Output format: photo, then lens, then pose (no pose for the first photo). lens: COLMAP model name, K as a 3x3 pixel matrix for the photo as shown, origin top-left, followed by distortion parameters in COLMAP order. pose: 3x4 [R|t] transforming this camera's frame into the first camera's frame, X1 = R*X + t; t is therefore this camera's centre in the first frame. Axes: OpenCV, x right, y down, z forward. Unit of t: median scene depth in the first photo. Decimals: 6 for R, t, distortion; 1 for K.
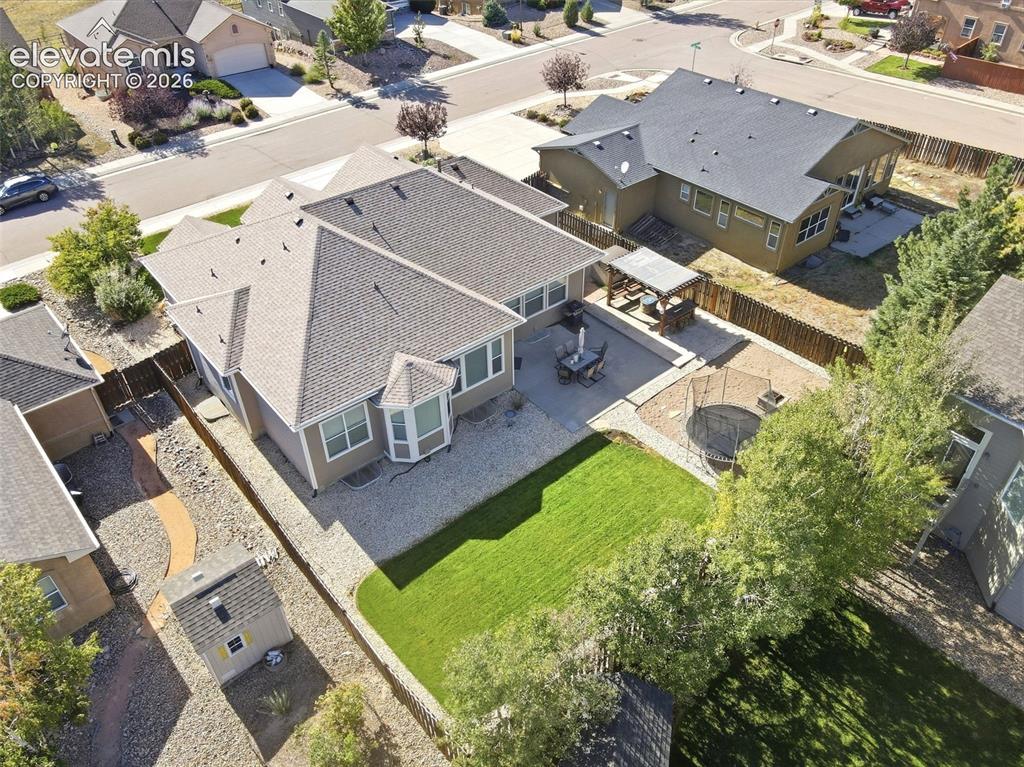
lens RADIAL K [[742.2, 0, 512.0], [0, 742.2, 383.5], [0, 0, 1]] dist [0.009191, 0.002112]
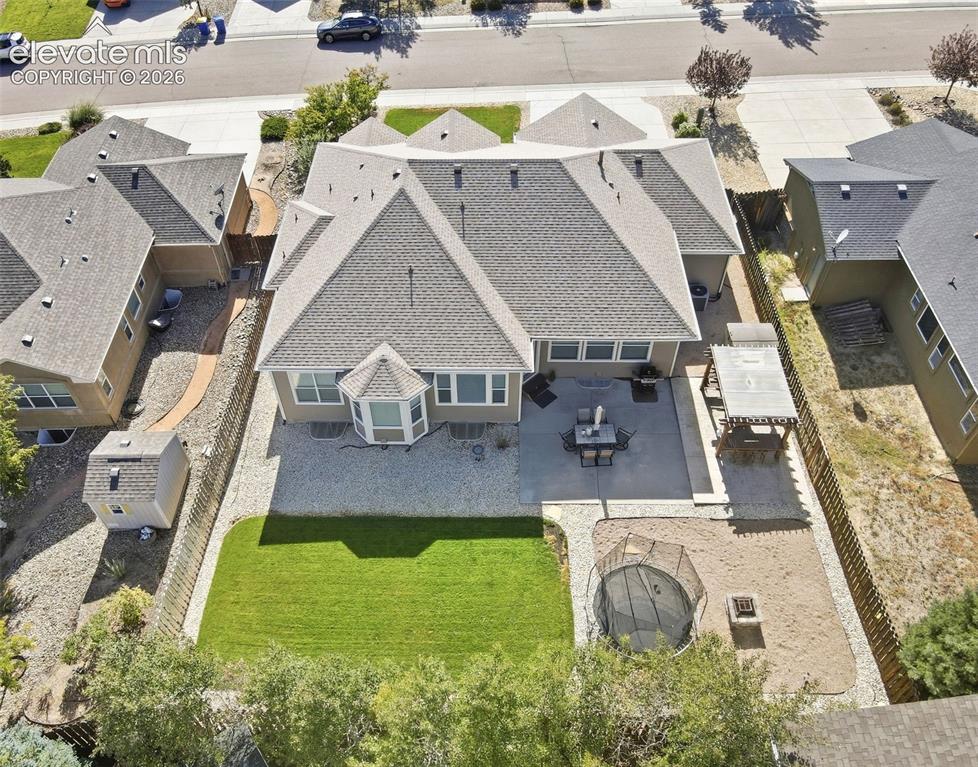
lens RADIAL K [[767.3, 0, 489.0], [0, 767.3, 383.5], [0, 0, 1]] dist [0.017011, 0.006859]
pose [[0.754985, 0.490076, -0.435686, 0.395240], [-0.402448, 0.870863, 0.282192, -0.316156], [0.517719, -0.037710, 0.854719, 0.175299]]
